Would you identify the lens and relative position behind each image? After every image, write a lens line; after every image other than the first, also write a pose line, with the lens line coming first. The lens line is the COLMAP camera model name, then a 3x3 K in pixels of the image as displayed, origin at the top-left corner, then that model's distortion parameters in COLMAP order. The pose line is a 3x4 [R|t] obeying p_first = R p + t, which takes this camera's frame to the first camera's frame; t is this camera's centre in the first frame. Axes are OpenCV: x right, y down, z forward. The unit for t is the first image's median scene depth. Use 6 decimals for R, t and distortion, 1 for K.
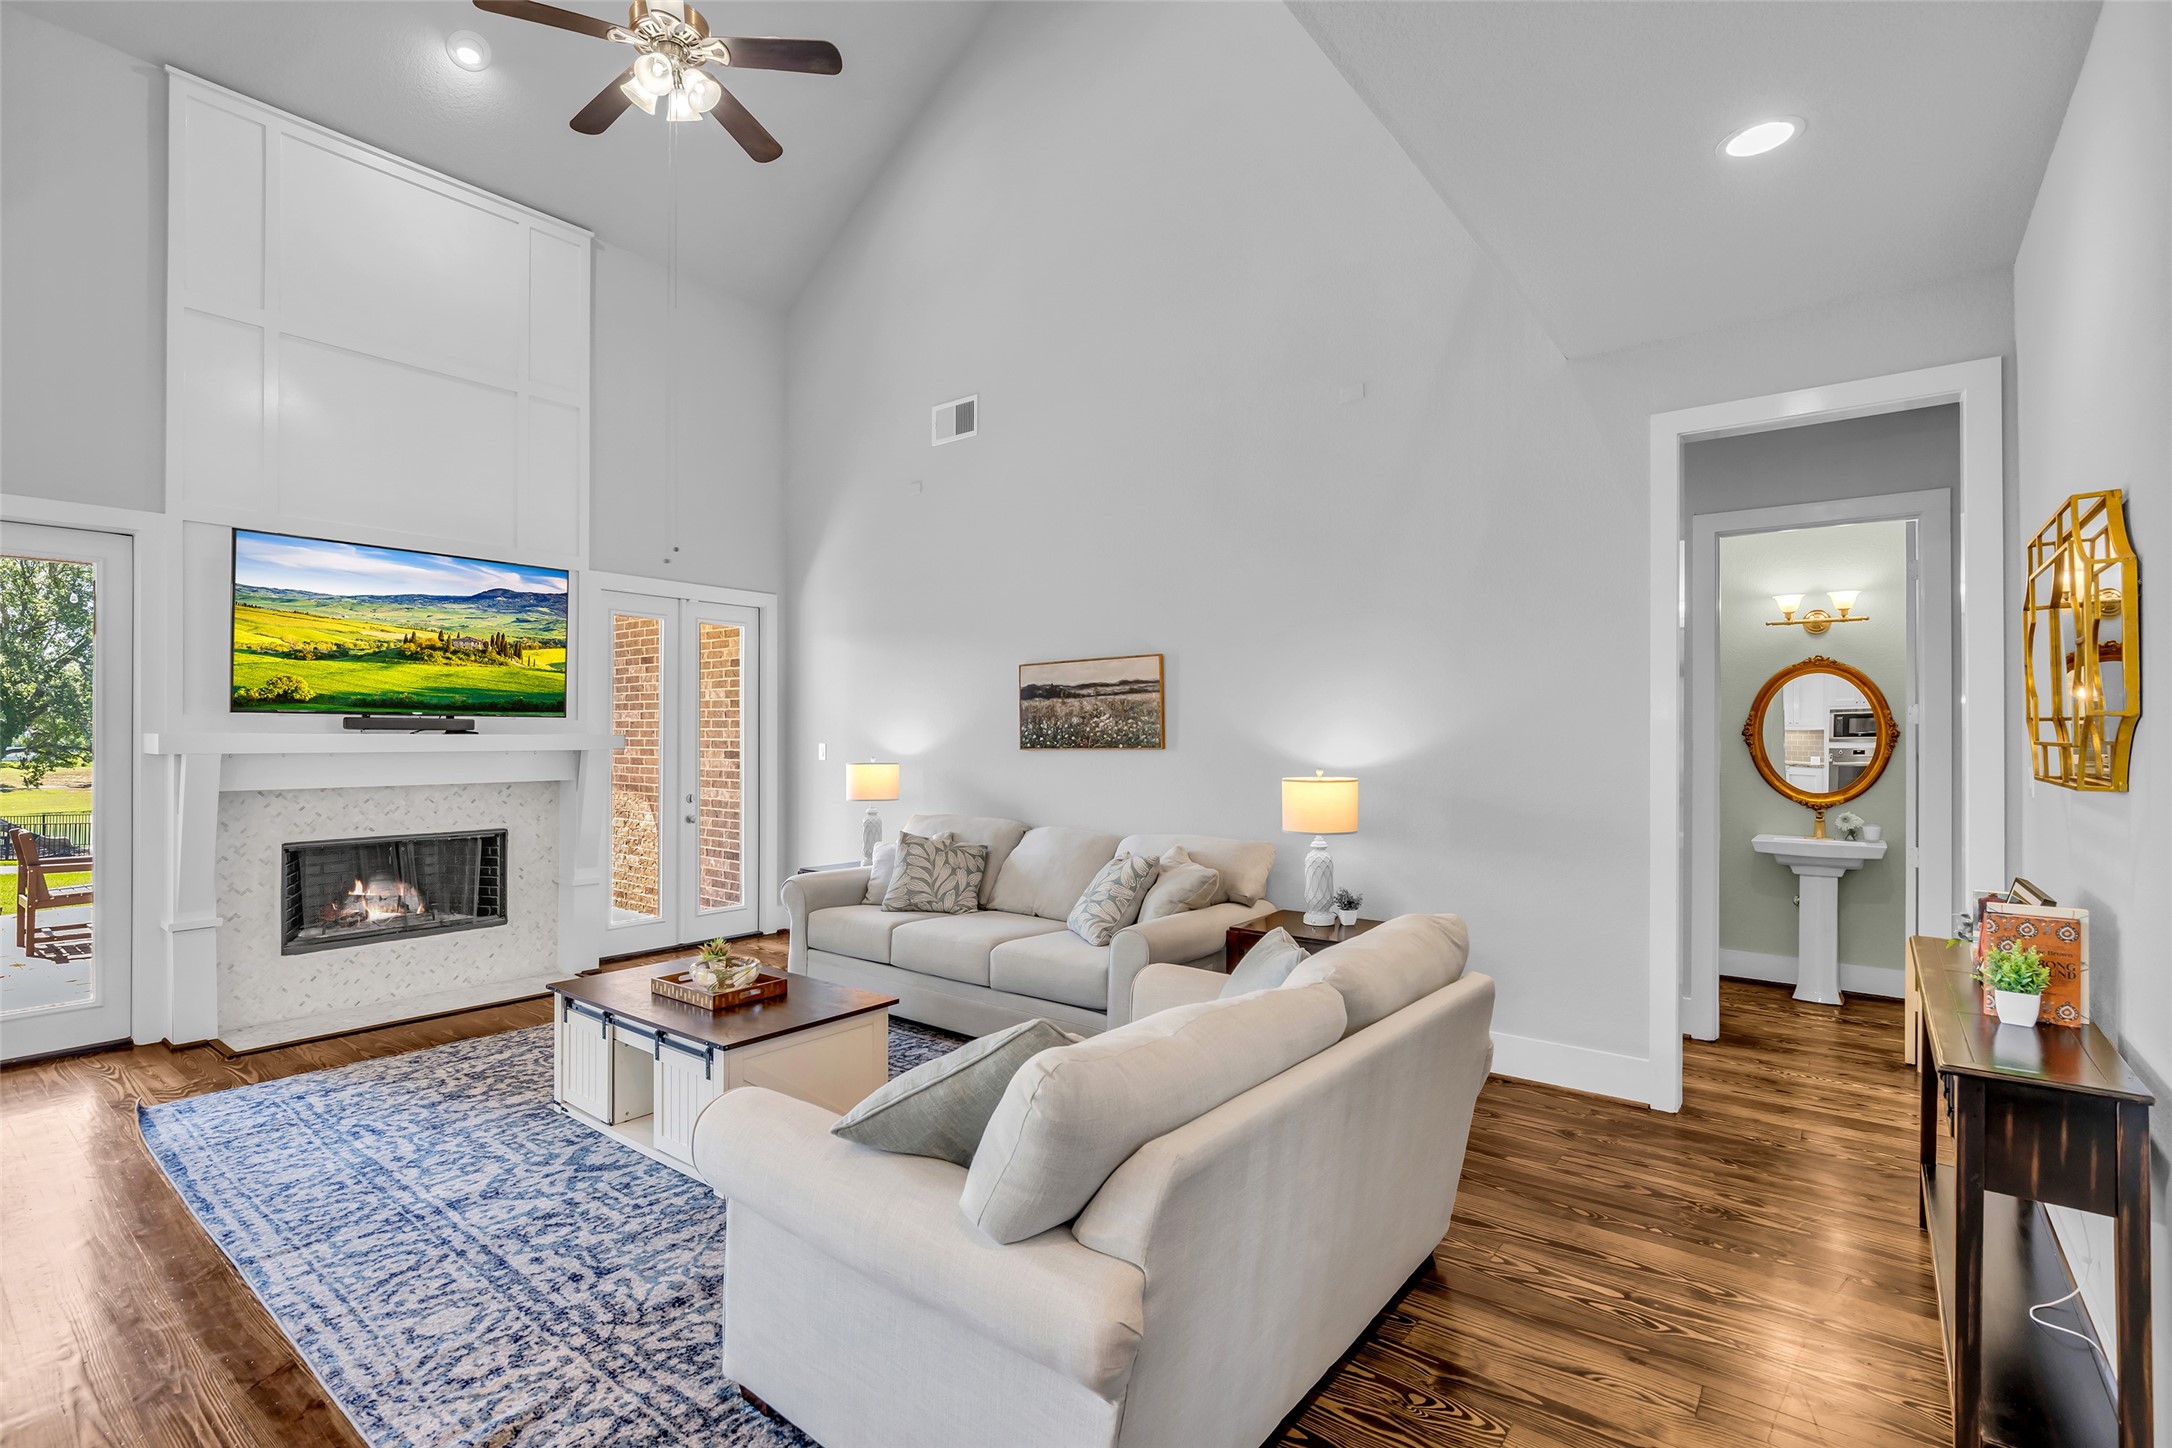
lens RADIAL K [[997.7, 0, 1086.0], [0, 997.7, 724.0], [0, 0, 1]] dist [-0.000593, -0.000083]
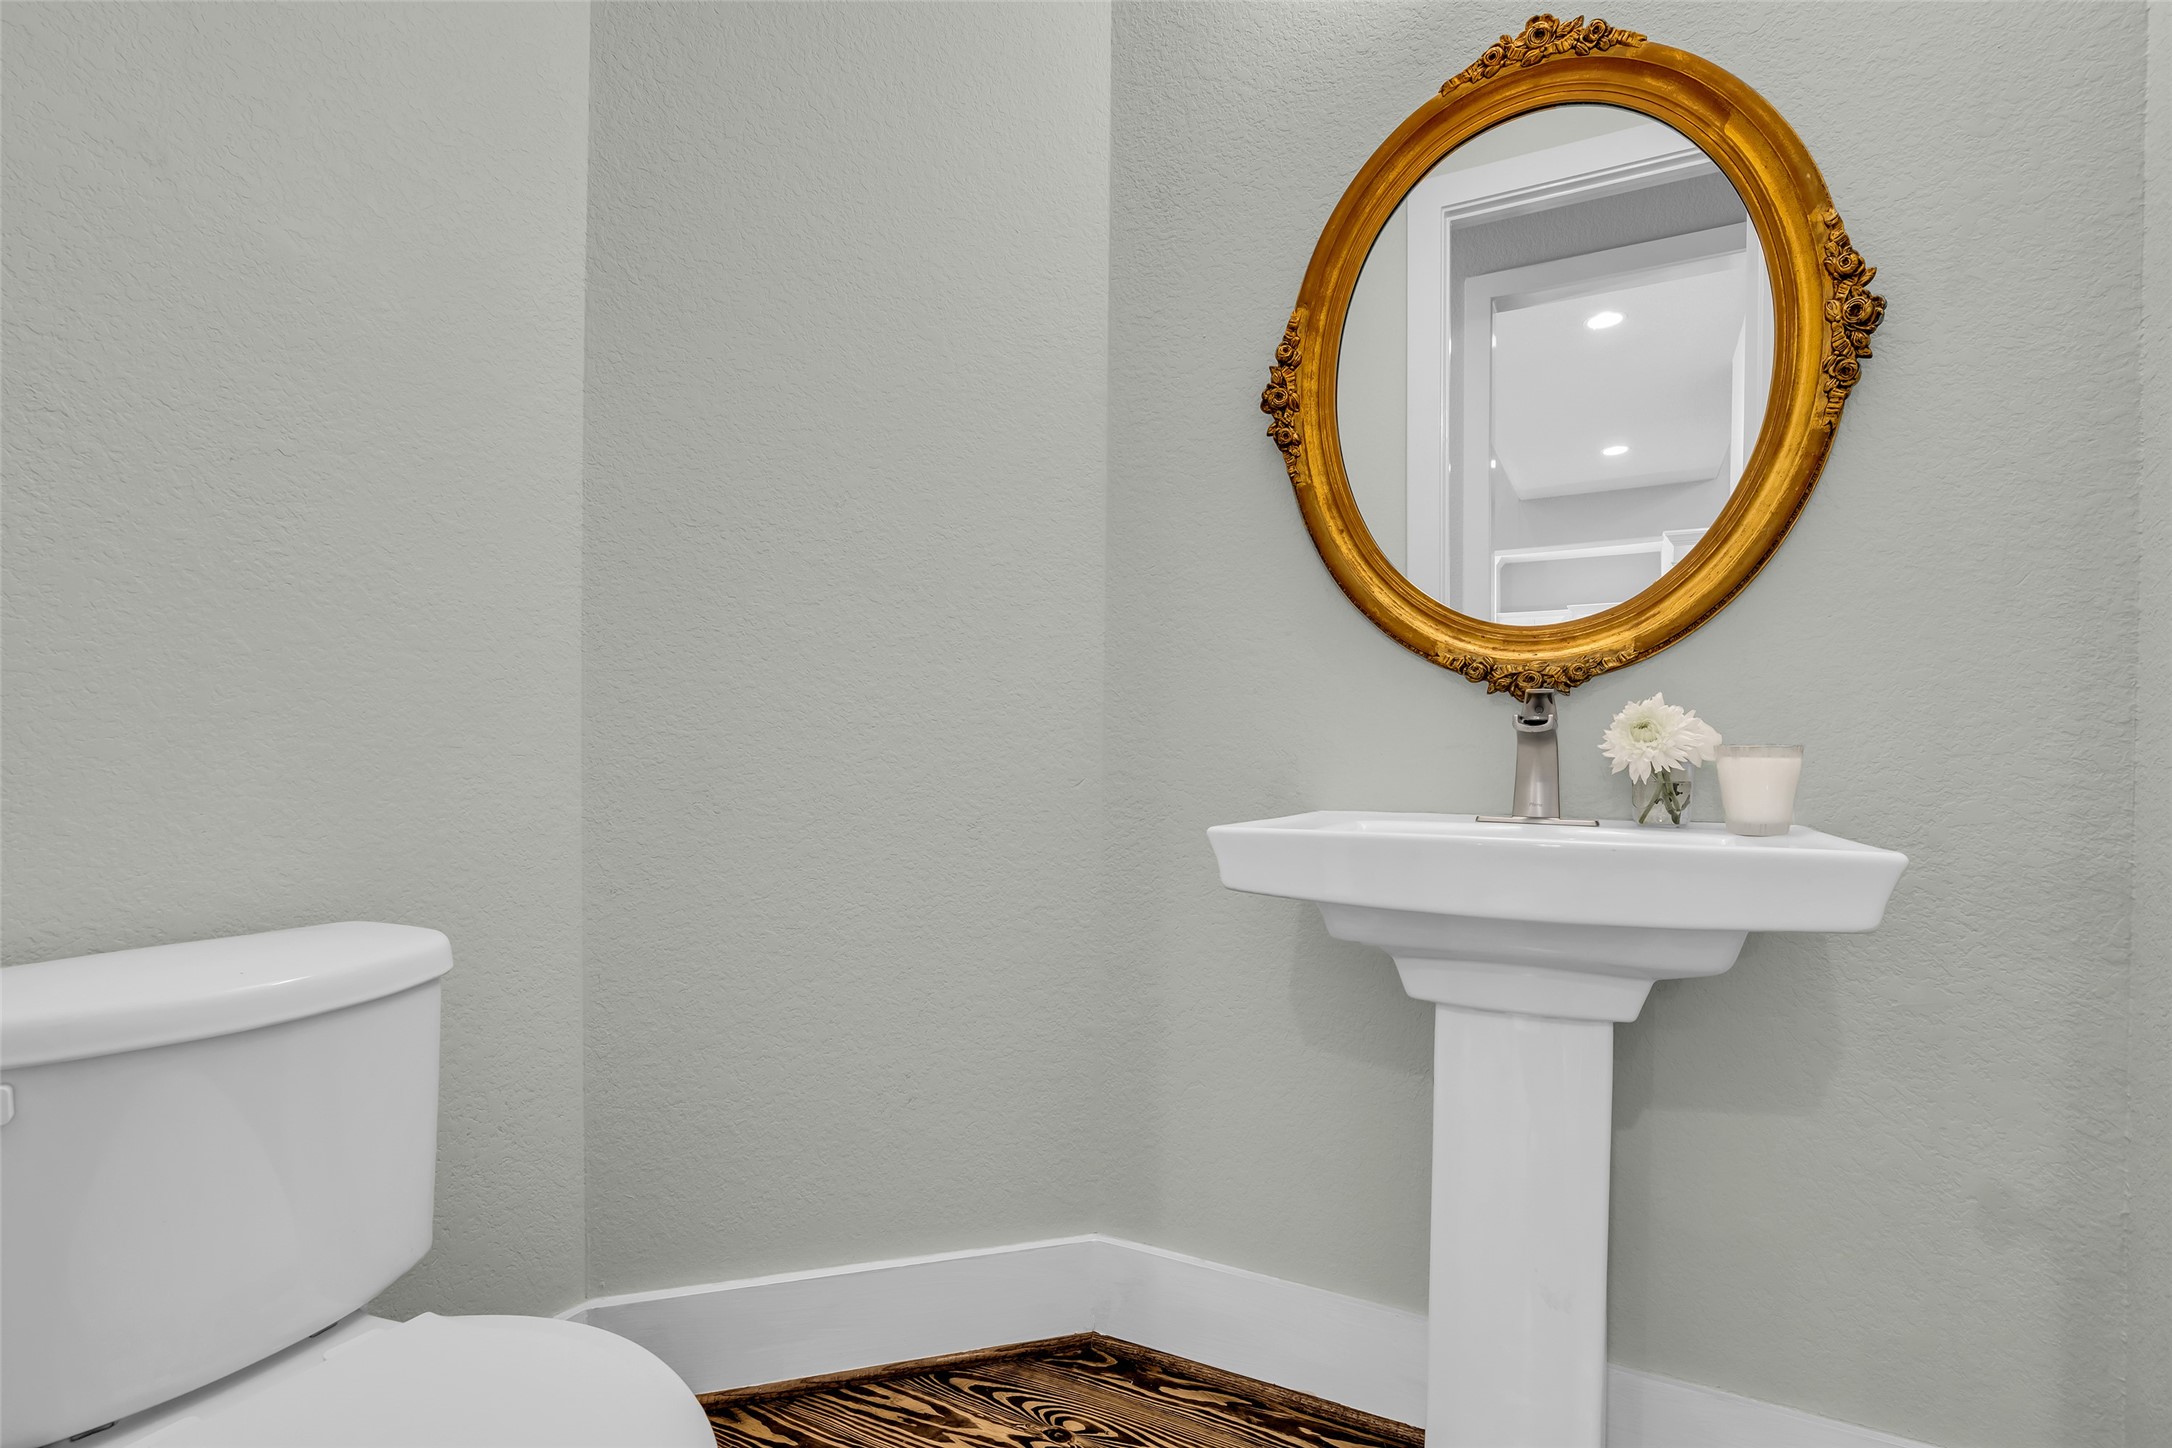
lens RADIAL K [[1027.0, 0, 1086.0], [0, 1027.0, 724.0], [0, 0, 1]] dist [0.000758, 0.008888]
pose [[0.985025, 0.007083, 0.172264, 0.598936], [-0.004249, 0.999850, -0.016812, 0.097835], [-0.172357, 0.015828, 0.984907, 0.794435]]
